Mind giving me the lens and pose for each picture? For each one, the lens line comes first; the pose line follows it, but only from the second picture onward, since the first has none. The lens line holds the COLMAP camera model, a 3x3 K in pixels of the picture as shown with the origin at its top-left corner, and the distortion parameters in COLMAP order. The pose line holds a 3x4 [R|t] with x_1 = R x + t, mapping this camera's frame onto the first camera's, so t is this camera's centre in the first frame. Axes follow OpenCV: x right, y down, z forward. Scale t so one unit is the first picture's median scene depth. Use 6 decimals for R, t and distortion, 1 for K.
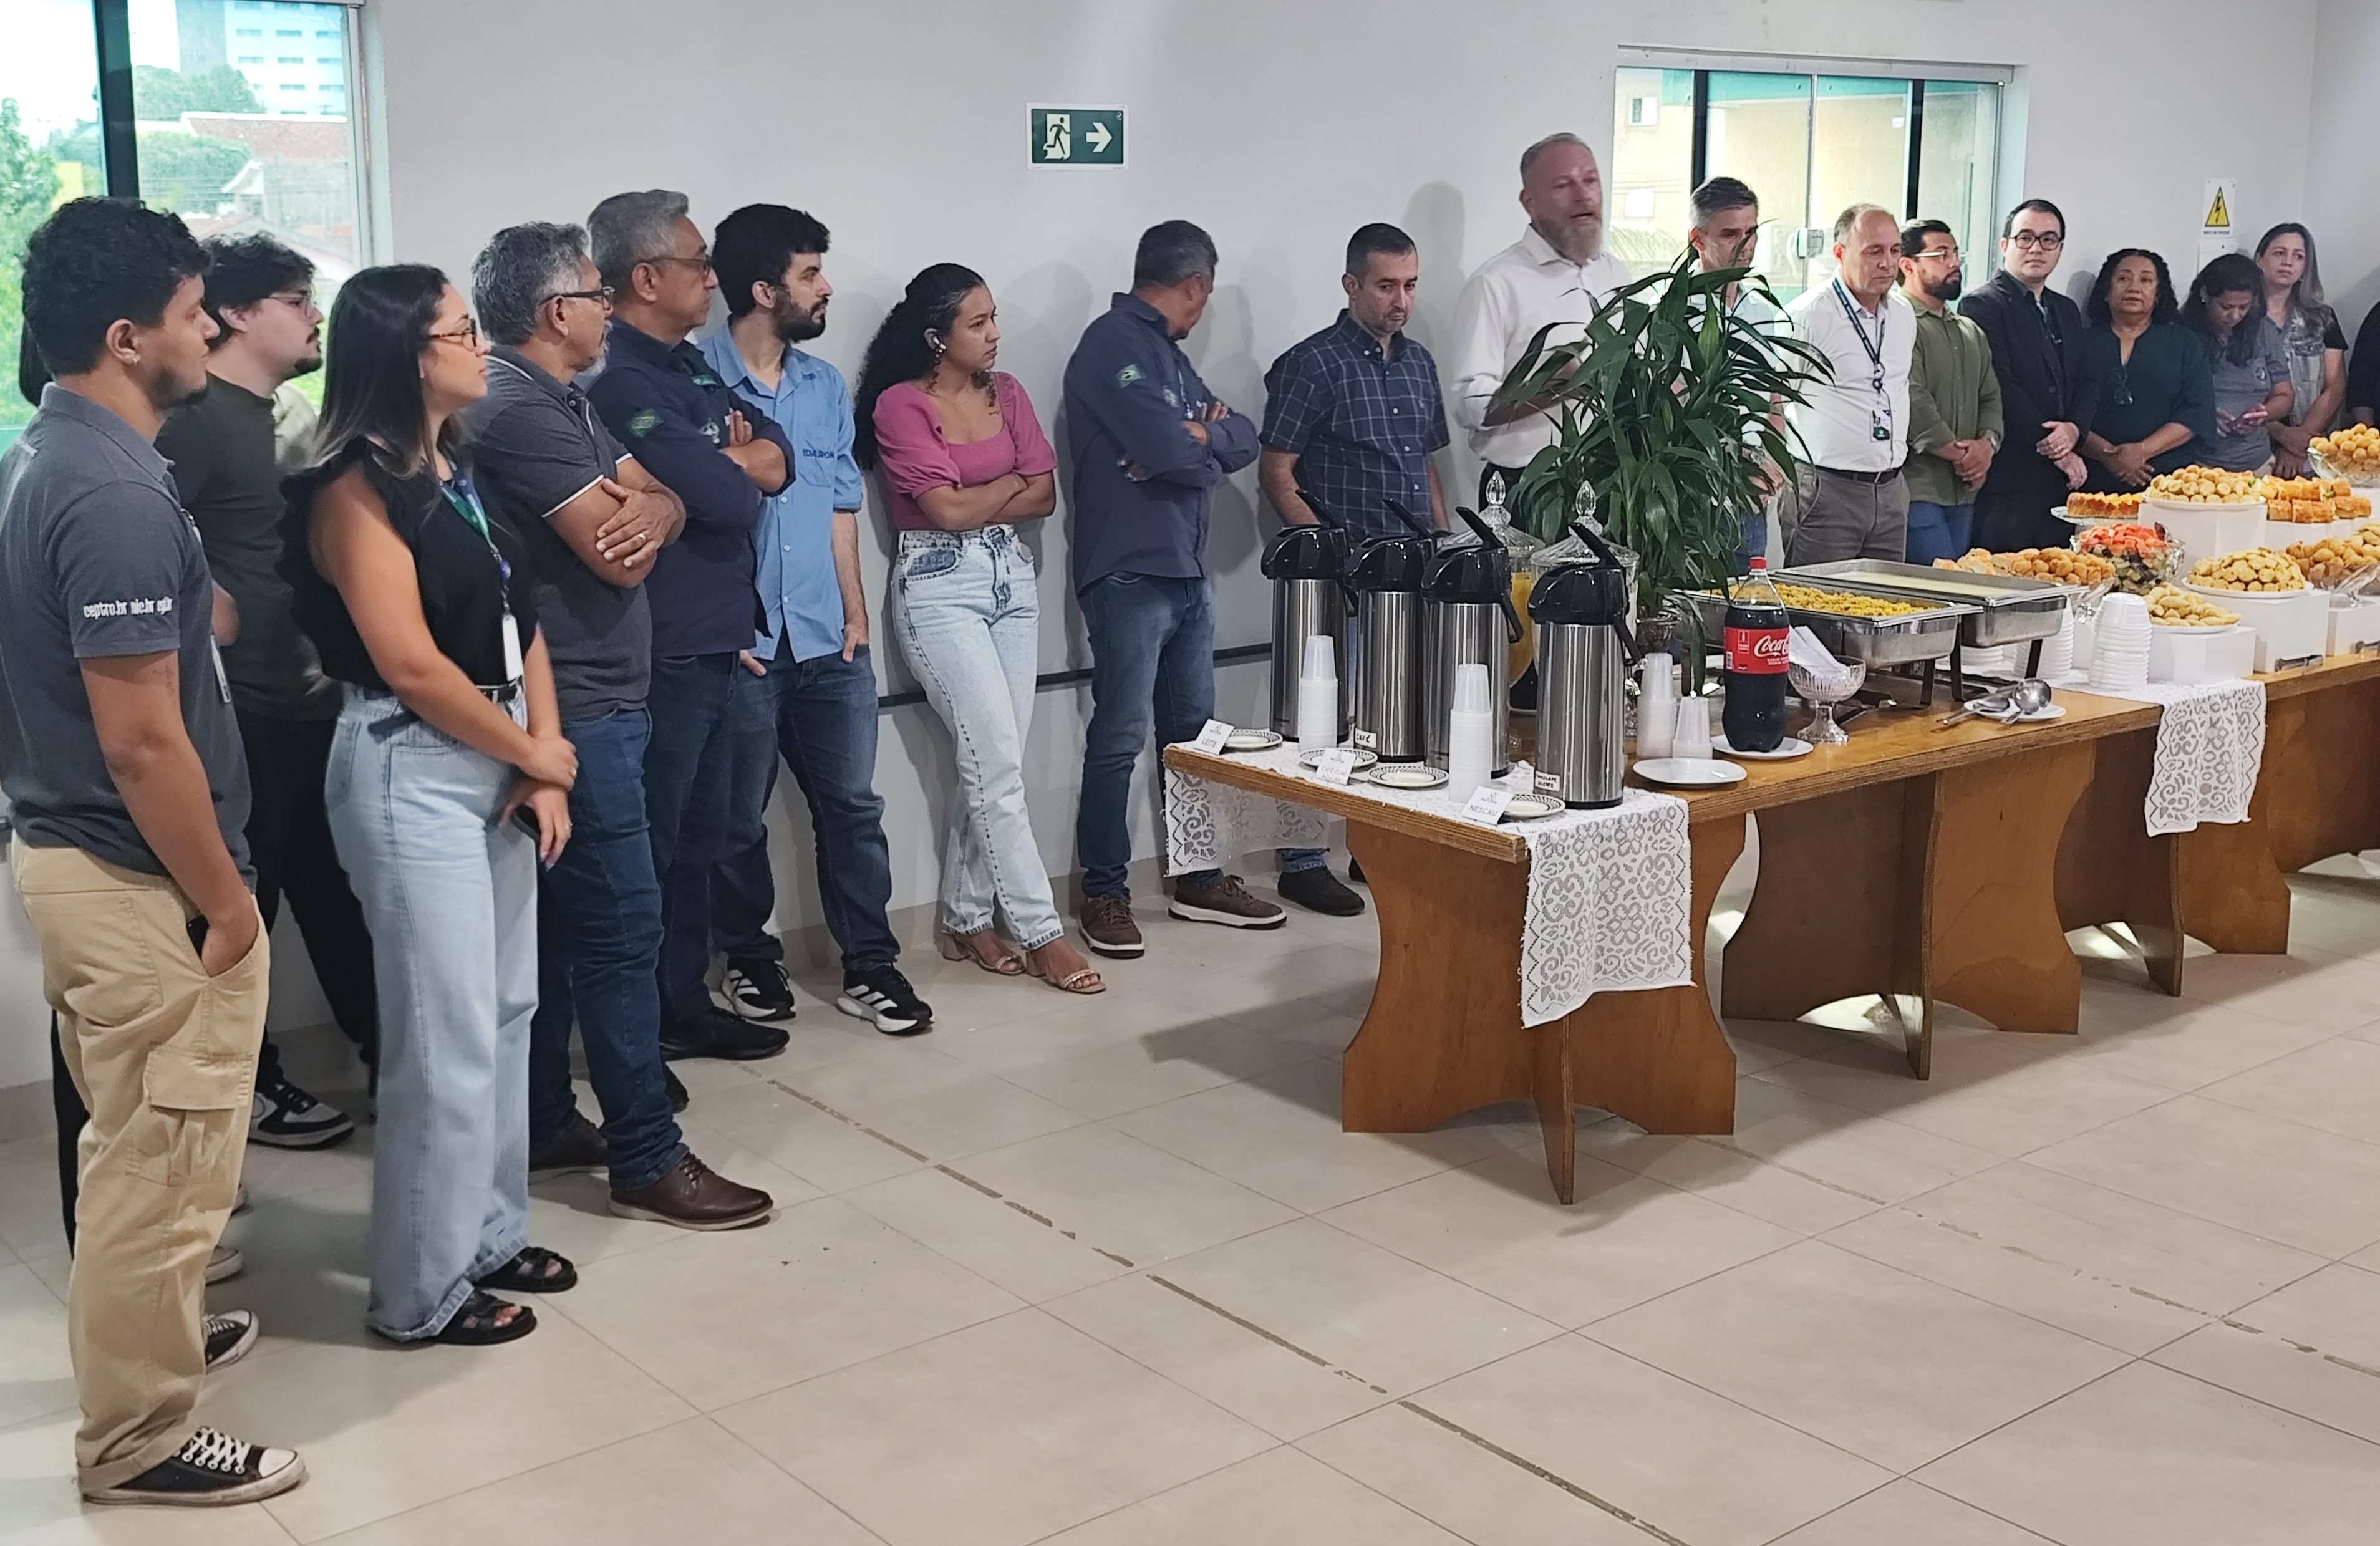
lens RADIAL K [[2488.9, 0, 1191.5], [0, 2488.9, 775.7], [0, 0, 1]] dist [0.005524, 0.000000]
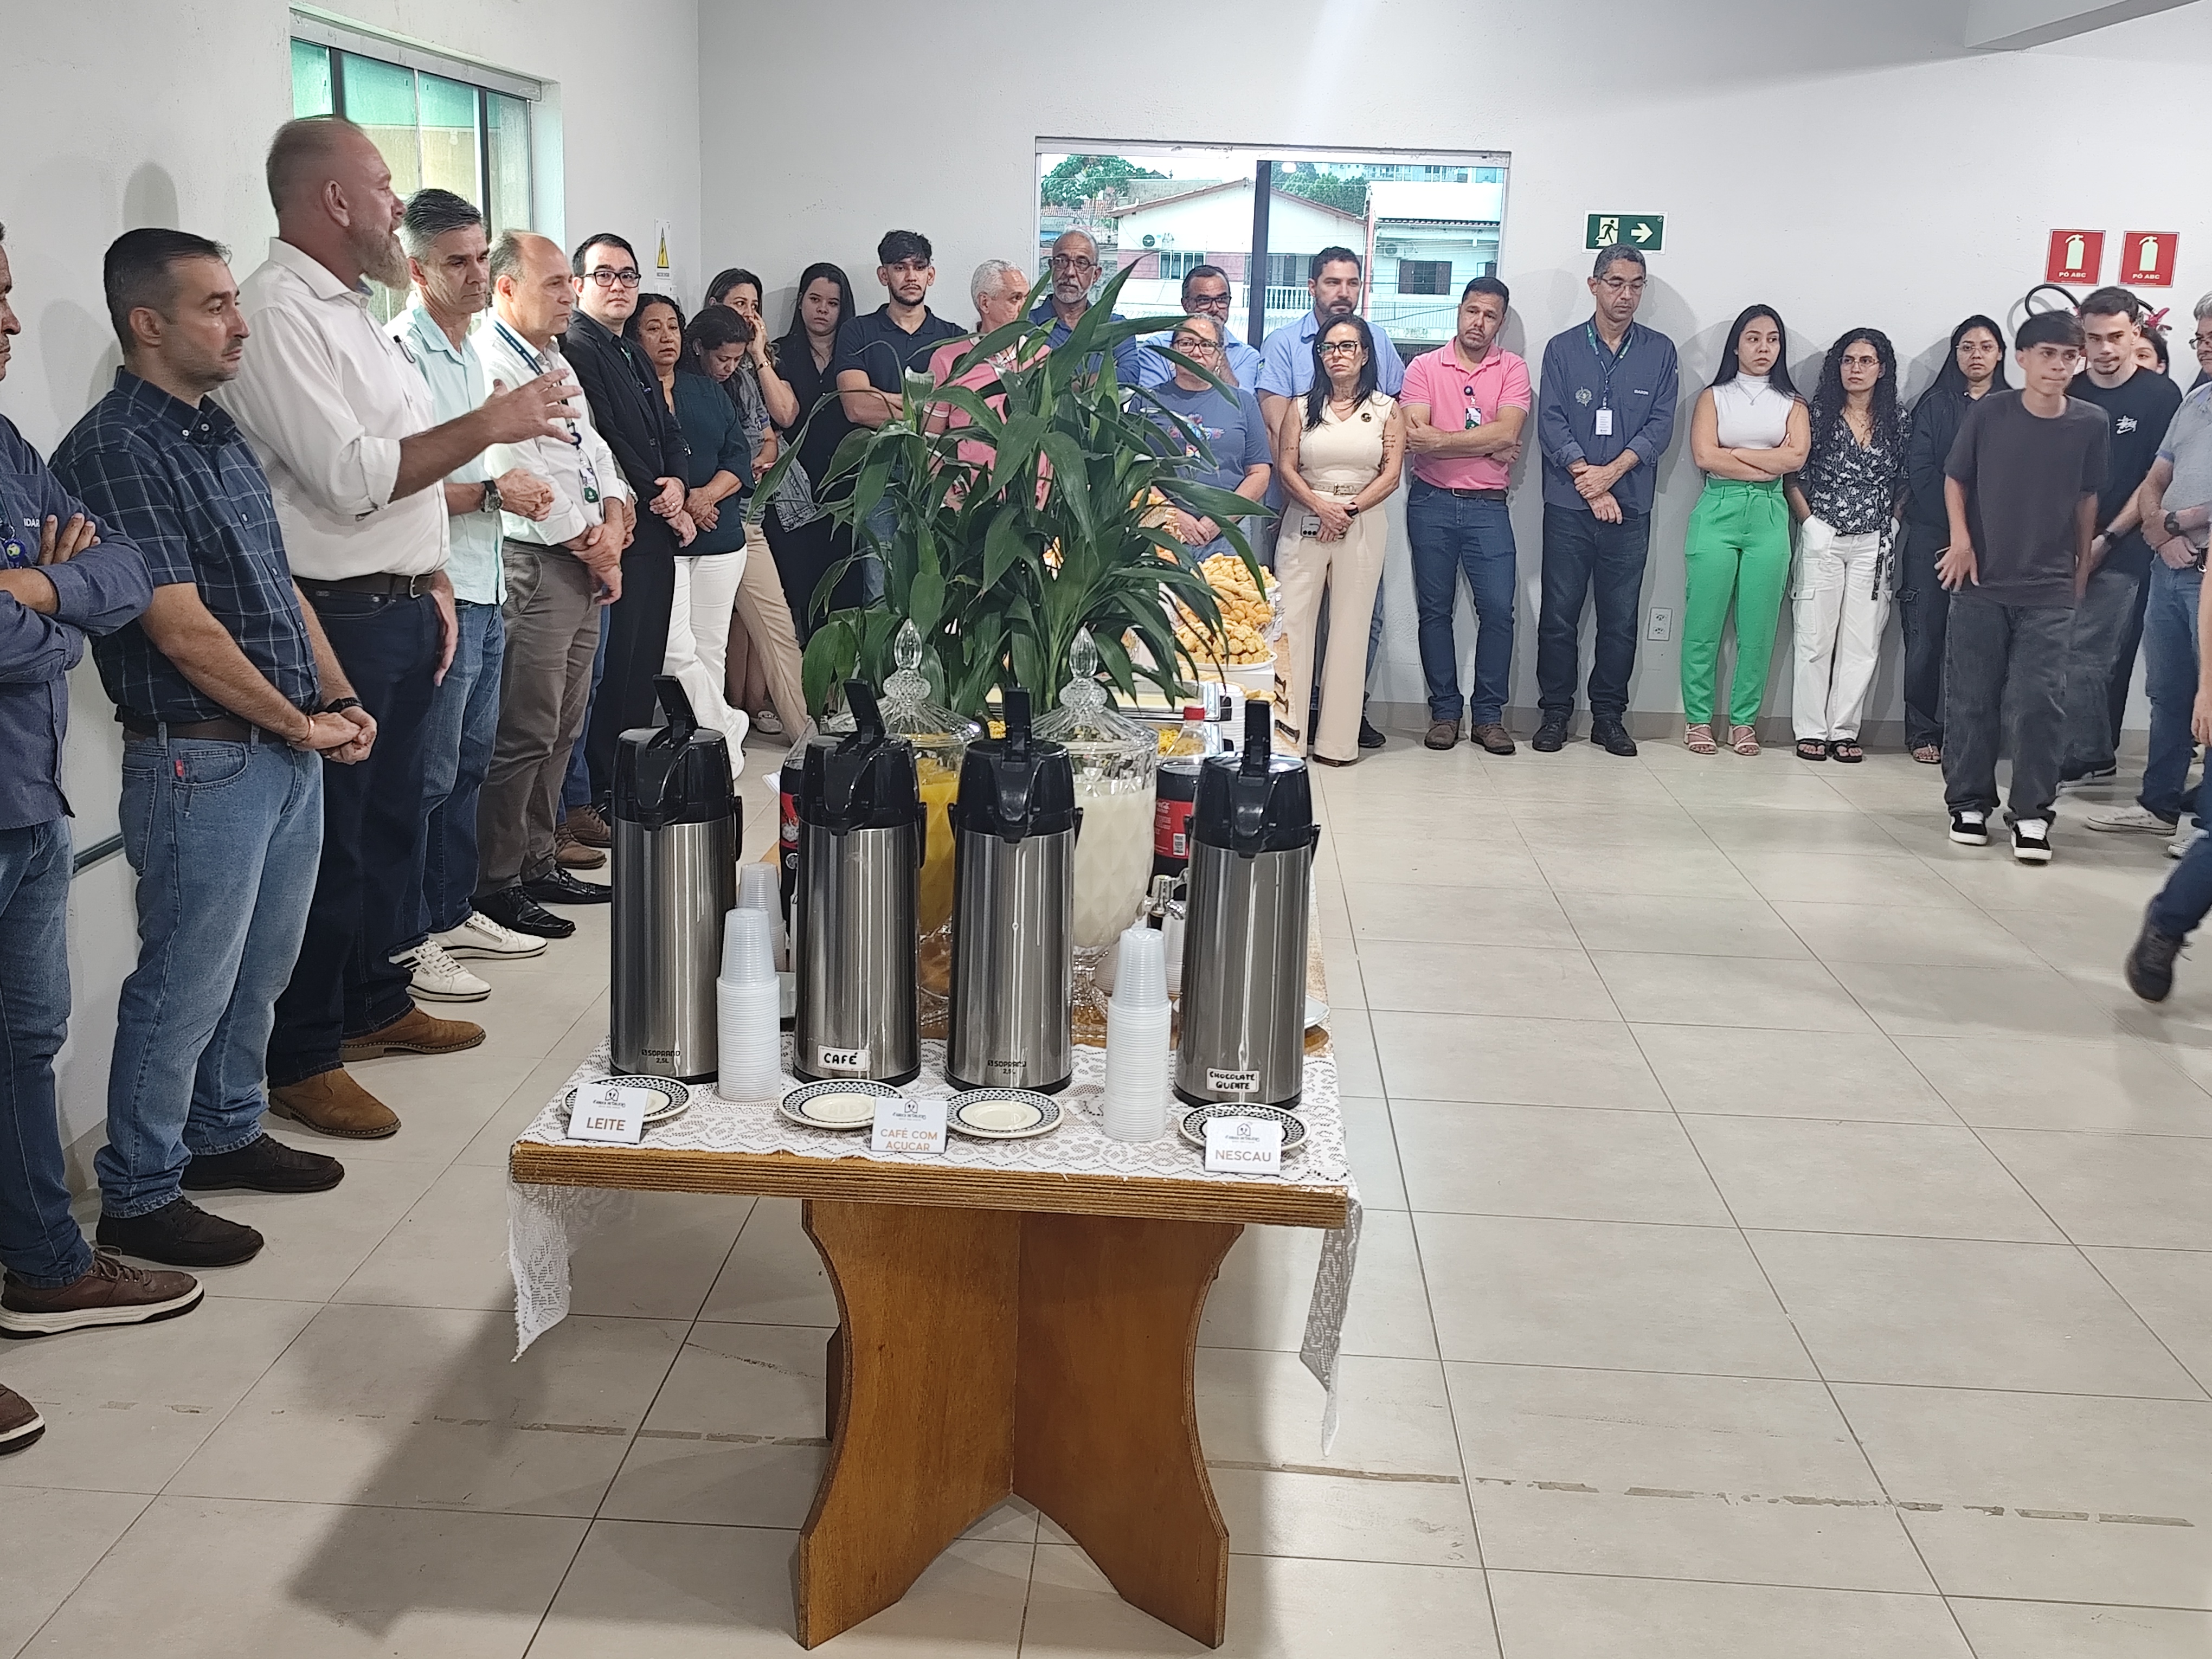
lens RADIAL K [[2228.1, 0, 1086.6], [0, 2228.1, 816.9], [0, 0, 1]] dist [0.014897, 0.000000]
pose [[0.667789, -0.145825, 0.729926, -0.185061], [0.123251, 0.988748, 0.084773, -0.073186], [-0.734075, 0.033354, 0.678249, 0.350994]]
